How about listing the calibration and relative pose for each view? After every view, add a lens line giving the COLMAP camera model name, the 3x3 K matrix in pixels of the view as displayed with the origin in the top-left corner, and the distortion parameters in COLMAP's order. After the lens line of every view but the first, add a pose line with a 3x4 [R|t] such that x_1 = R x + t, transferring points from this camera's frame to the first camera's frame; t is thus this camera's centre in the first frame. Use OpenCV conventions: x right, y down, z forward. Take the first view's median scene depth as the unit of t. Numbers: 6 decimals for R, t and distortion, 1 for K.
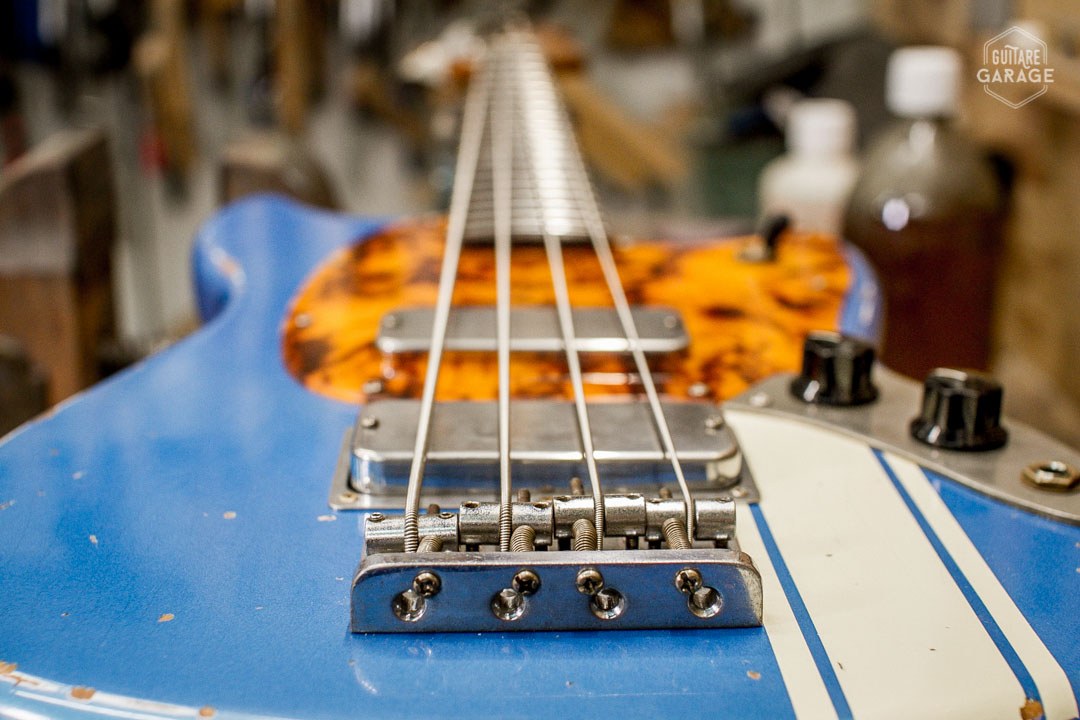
lens RADIAL K [[1631.5, 0, 540.0], [0, 1631.5, 360.0], [0, 0, 1]] dist [-0.151620, -0.039745]
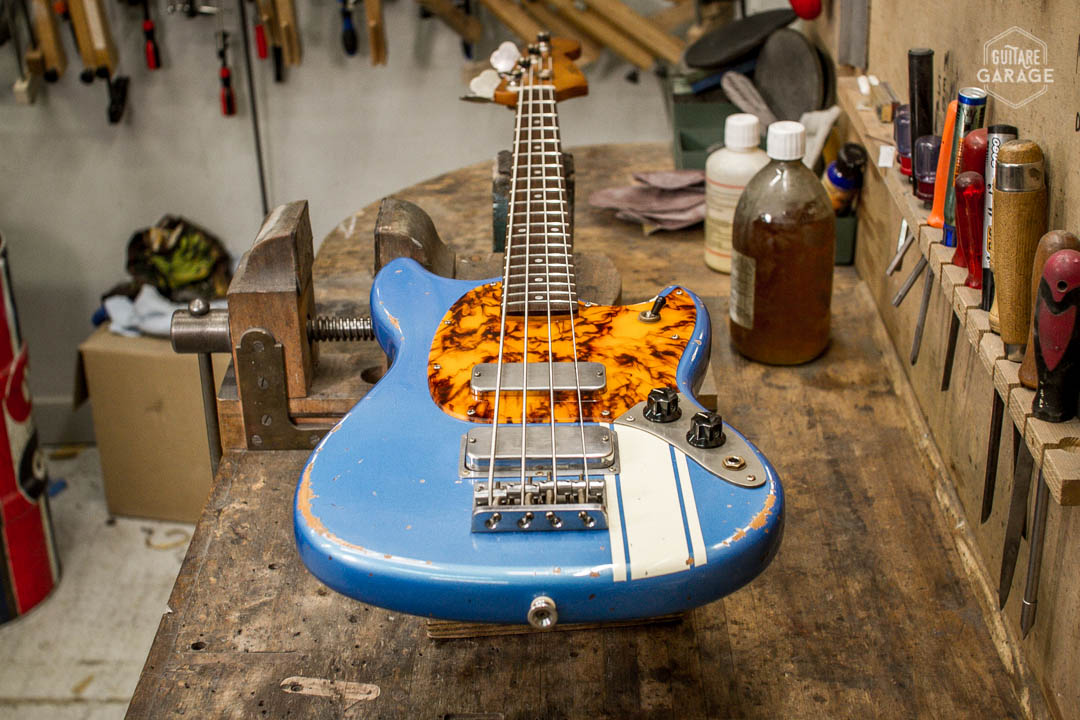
lens RADIAL K [[1631.5, 0, 540.0], [0, 1631.5, 360.0], [0, 0, 1]] dist [-0.151620, -0.039745]
pose [[0.999464, -0.006210, -0.032155, 0.091783], [0.011522, 0.985761, 0.167754, -0.547870], [0.030655, -0.168035, 0.985304, -1.613703]]
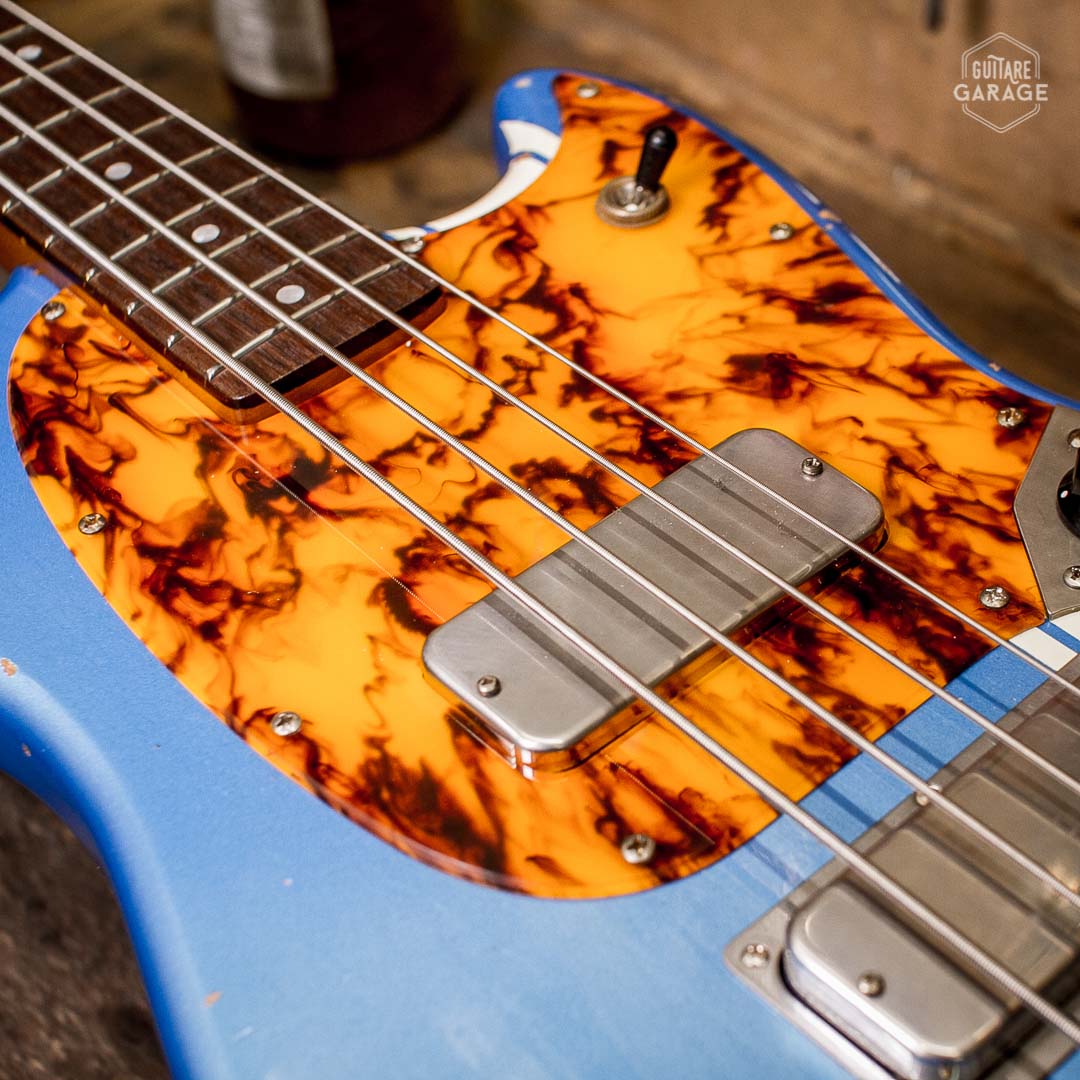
lens RADIAL K [[2301.7, 0, 540.0], [0, 2301.7, 540.0], [0, 0, 1]] dist [-0.190057, 0.149752]
pose [[0.765148, -0.485574, 0.422808, -0.529248], [0.258097, 0.832929, 0.489505, -0.622936], [-0.589860, -0.265418, 0.762639, 0.441036]]
